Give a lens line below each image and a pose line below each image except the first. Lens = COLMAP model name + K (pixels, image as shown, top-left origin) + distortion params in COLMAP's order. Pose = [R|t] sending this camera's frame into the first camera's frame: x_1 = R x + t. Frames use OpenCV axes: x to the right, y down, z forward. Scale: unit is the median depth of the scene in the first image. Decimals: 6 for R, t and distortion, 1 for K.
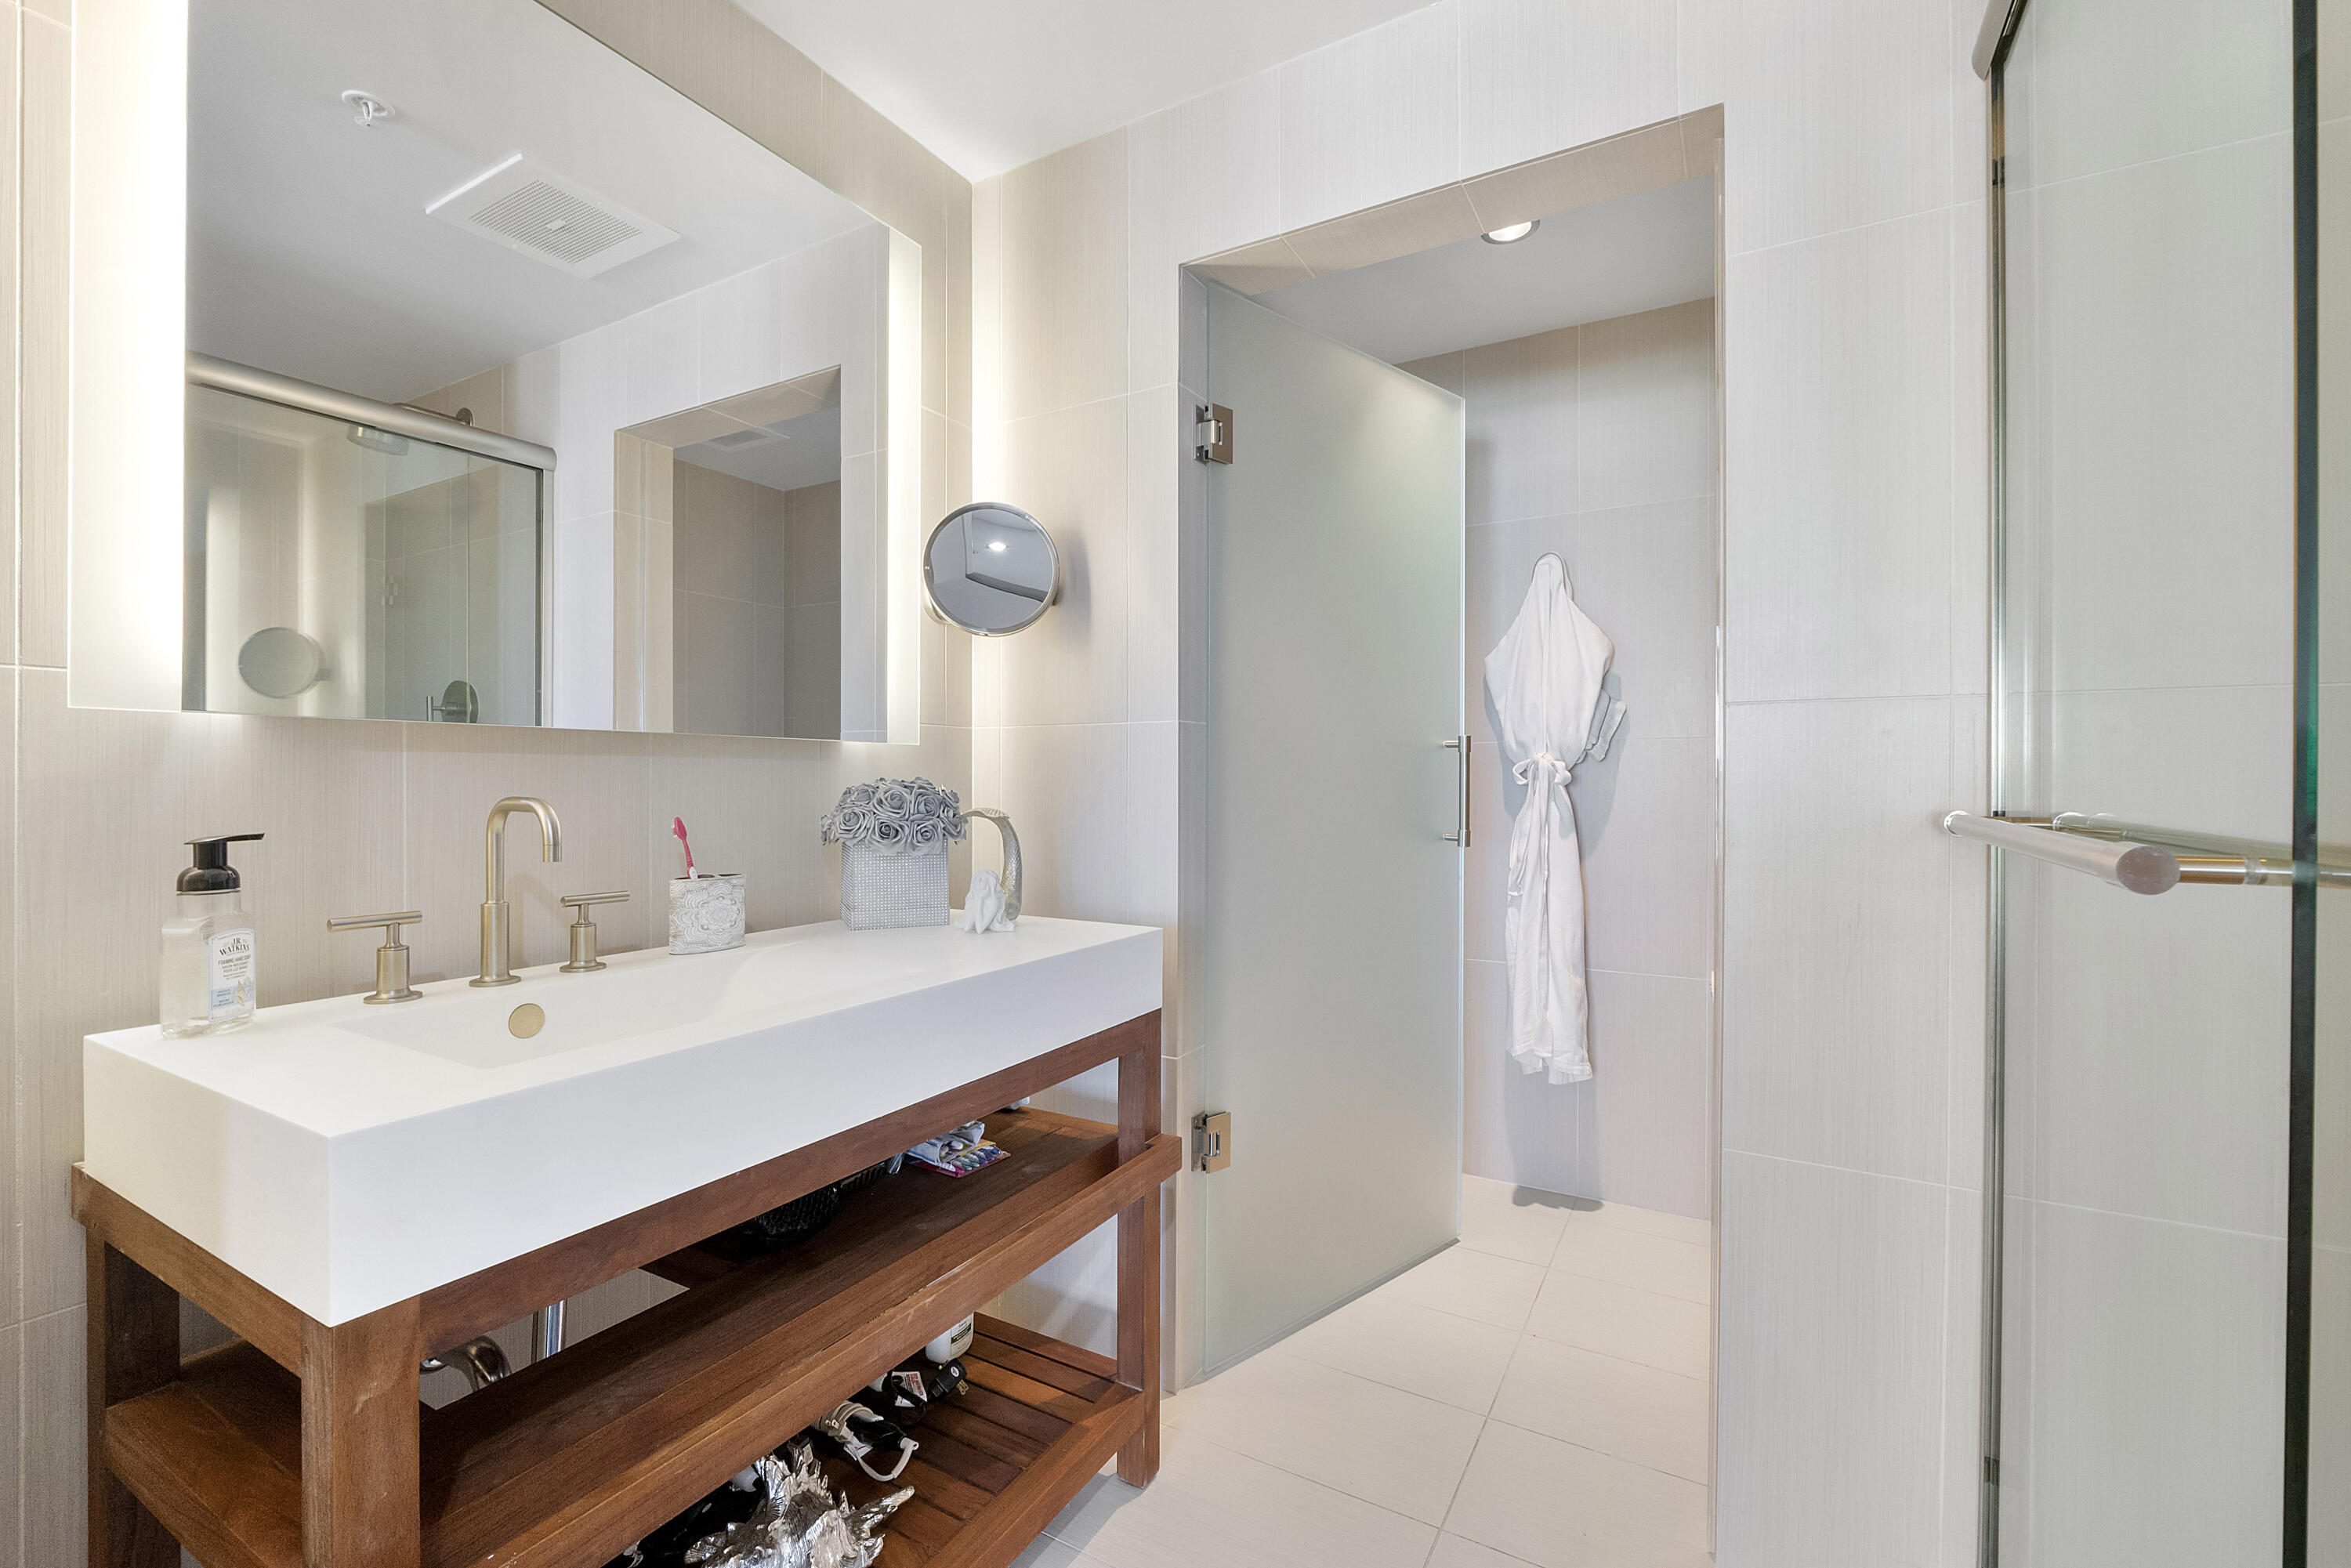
lens RADIAL K [[992.3, 0, 1180.1], [0, 992.3, 778.9], [0, 0, 1]] dist [-0.010651, 0.000364]
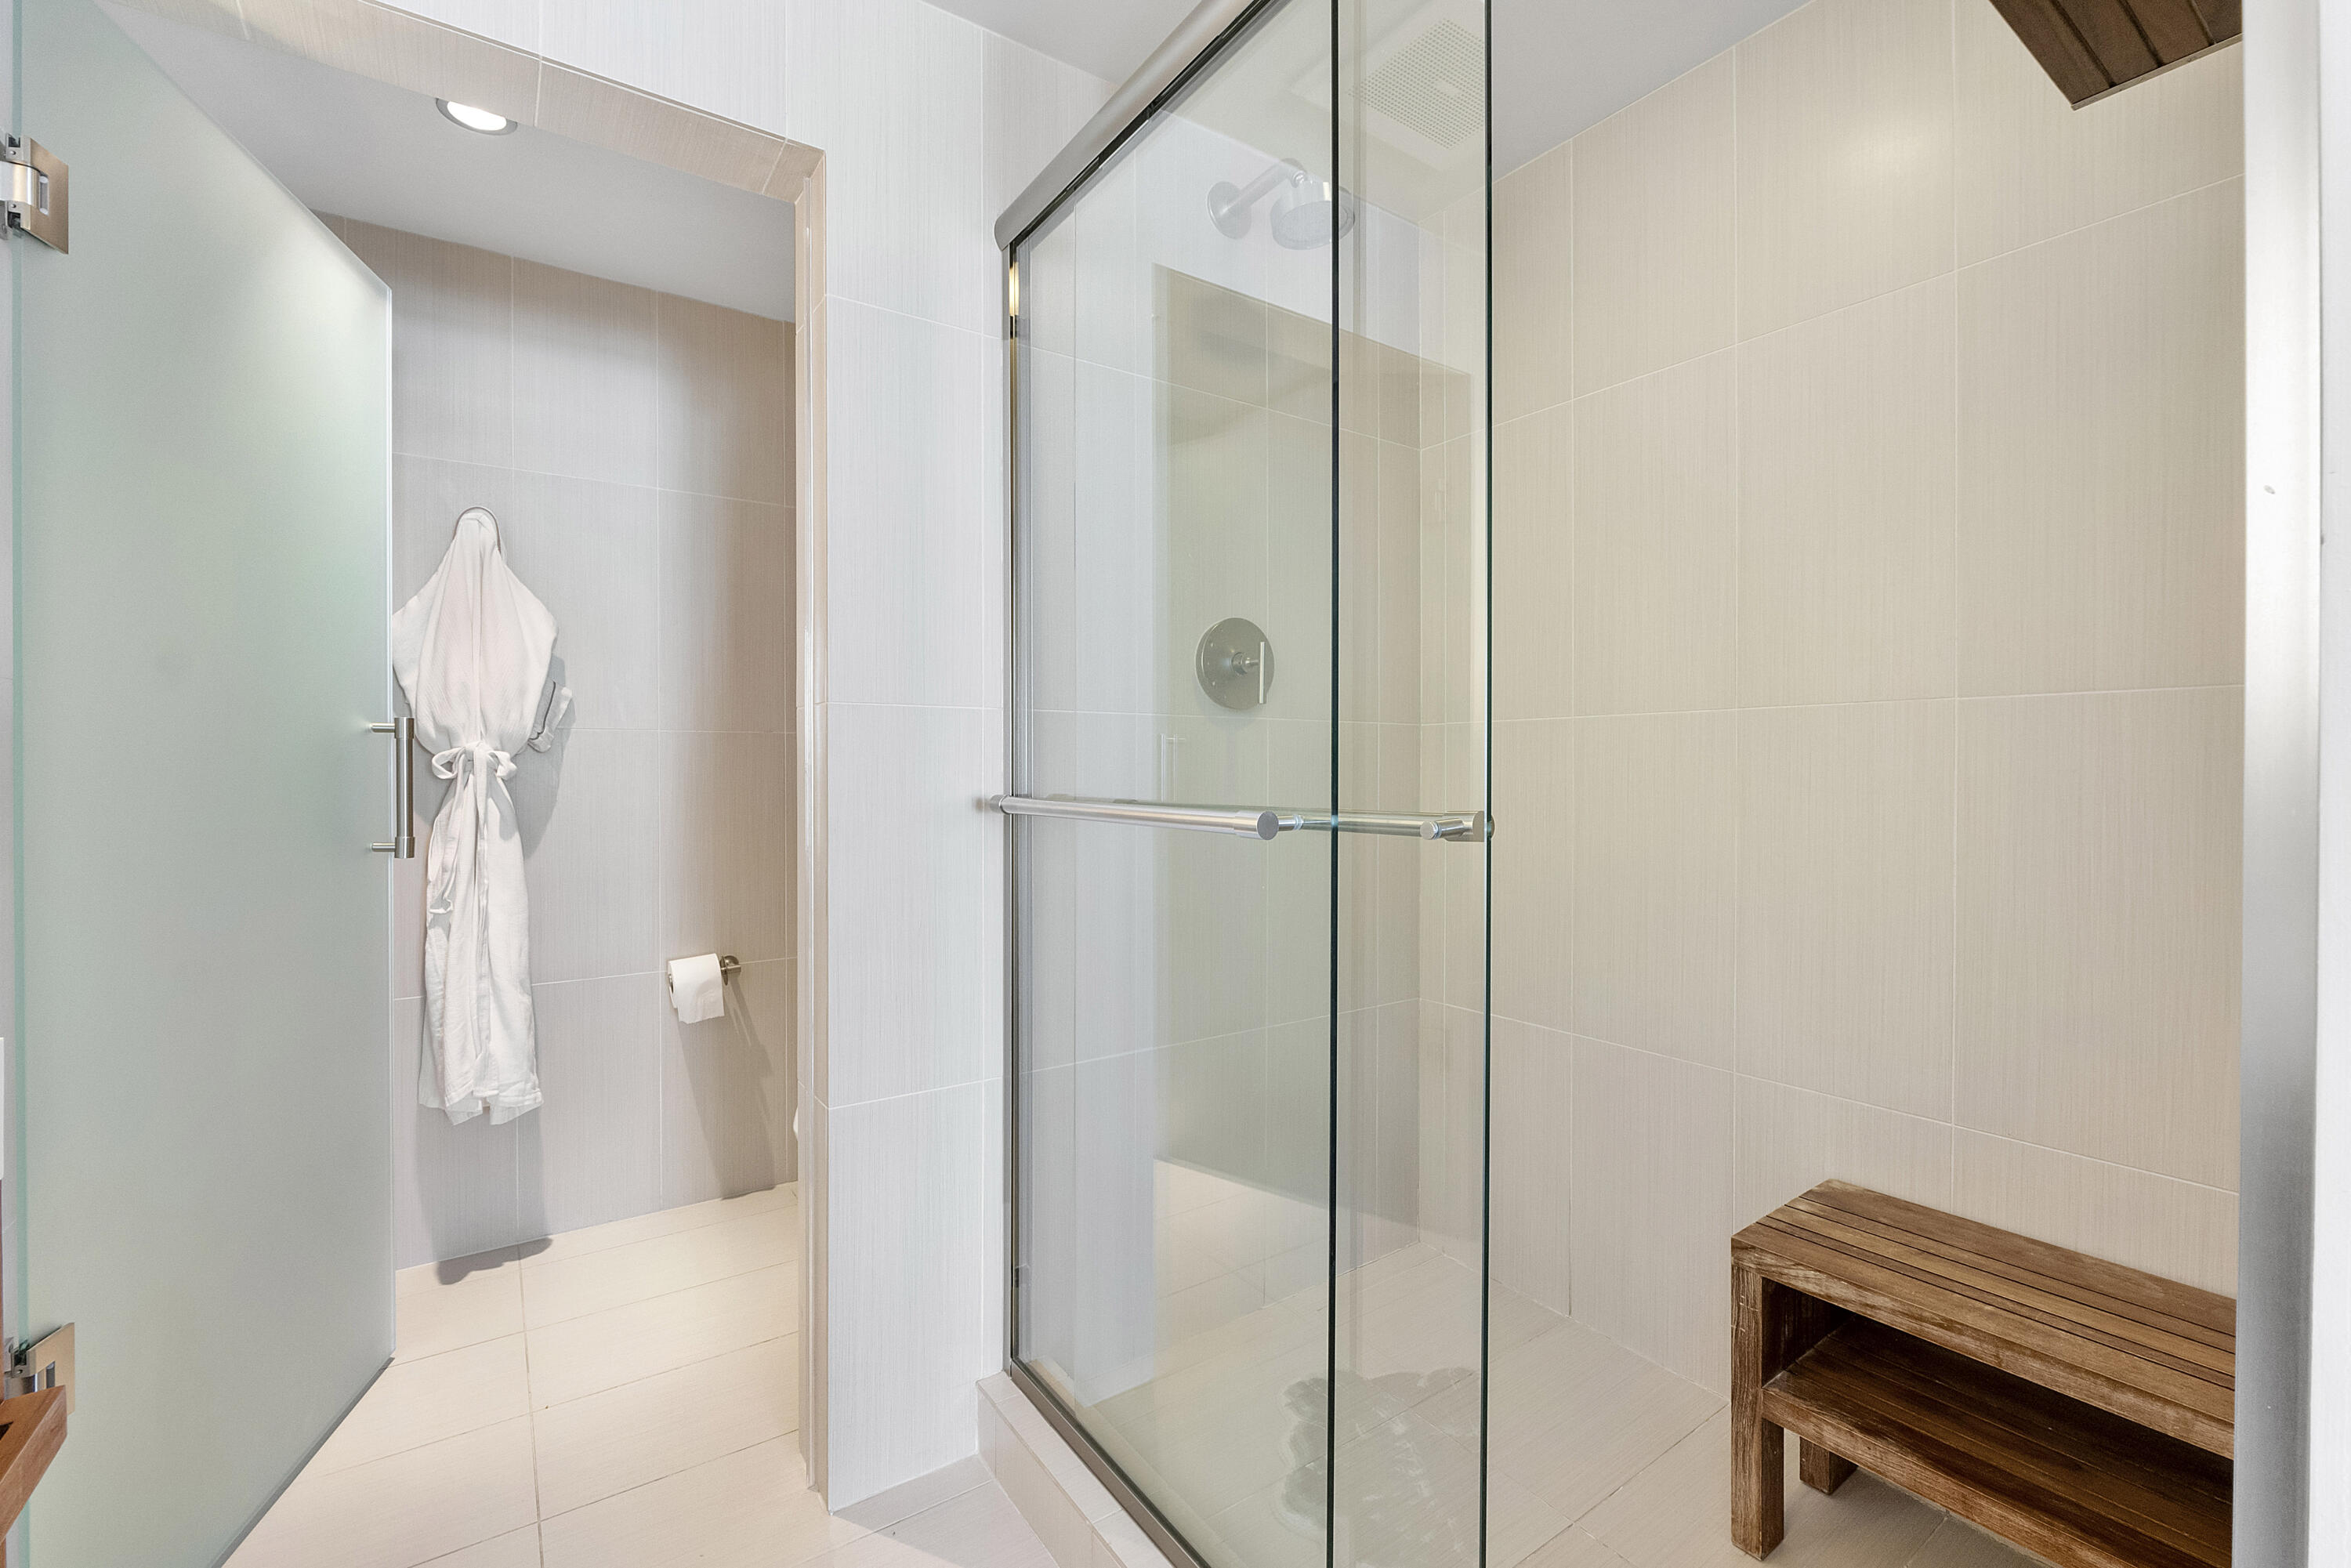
lens RADIAL K [[992.3, 0, 1177.6], [0, 992.3, 777.0], [0, 0, 1]] dist [-0.010651, 0.000364]
pose [[0.429943, -0.009960, 0.902801, -0.142409], [0.002417, 0.999948, 0.009881, -0.002481], [-0.902853, -0.002066, 0.429945, 0.093336]]
